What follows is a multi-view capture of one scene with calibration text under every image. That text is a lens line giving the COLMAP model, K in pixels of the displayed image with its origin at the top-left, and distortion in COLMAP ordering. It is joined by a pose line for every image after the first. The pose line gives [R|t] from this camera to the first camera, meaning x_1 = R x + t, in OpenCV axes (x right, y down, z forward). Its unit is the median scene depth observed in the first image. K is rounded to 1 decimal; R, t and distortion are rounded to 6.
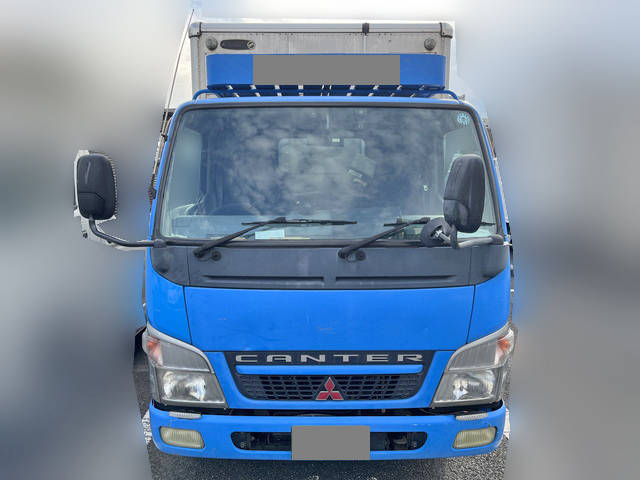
lens RADIAL K [[484.8, 0, 319.5], [0, 484.8, 239.9], [0, 0, 1]] dist [0.032905, -0.058392]
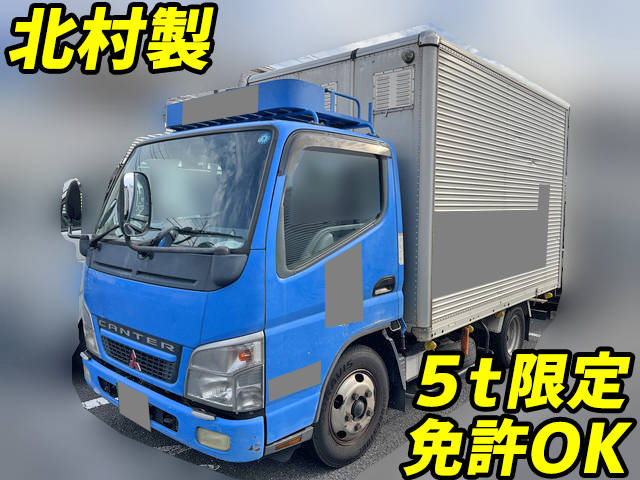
lens RADIAL K [[484.8, 0, 318.8], [0, 484.8, 239.3], [0, 0, 1]] dist [0.032905, -0.058392]
pose [[0.741261, 0.052545, -0.669157, 1.216372], [-0.094619, 0.995156, -0.026670, -0.016999], [0.664515, 0.083084, 0.742642, 0.352036]]
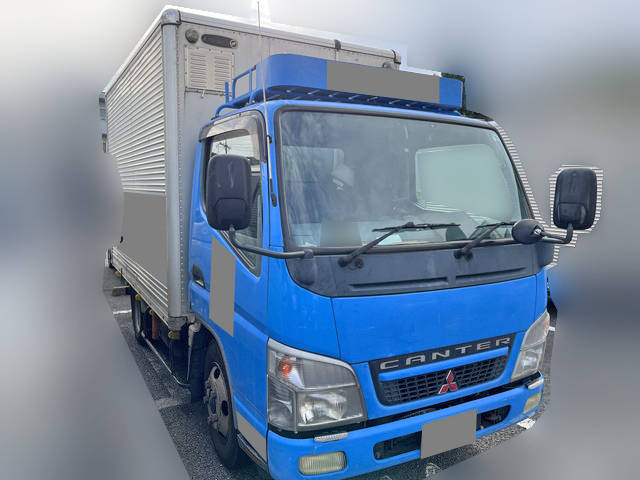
lens RADIAL K [[484.8, 0, 321.2], [0, 484.8, 240.2], [0, 0, 1]] dist [0.032905, -0.058392]
pose [[0.879031, -0.038199, 0.475233, -0.727645], [0.051112, 0.998591, -0.014275, -0.003332], [-0.474018, 0.036838, 0.879744, 0.179805]]
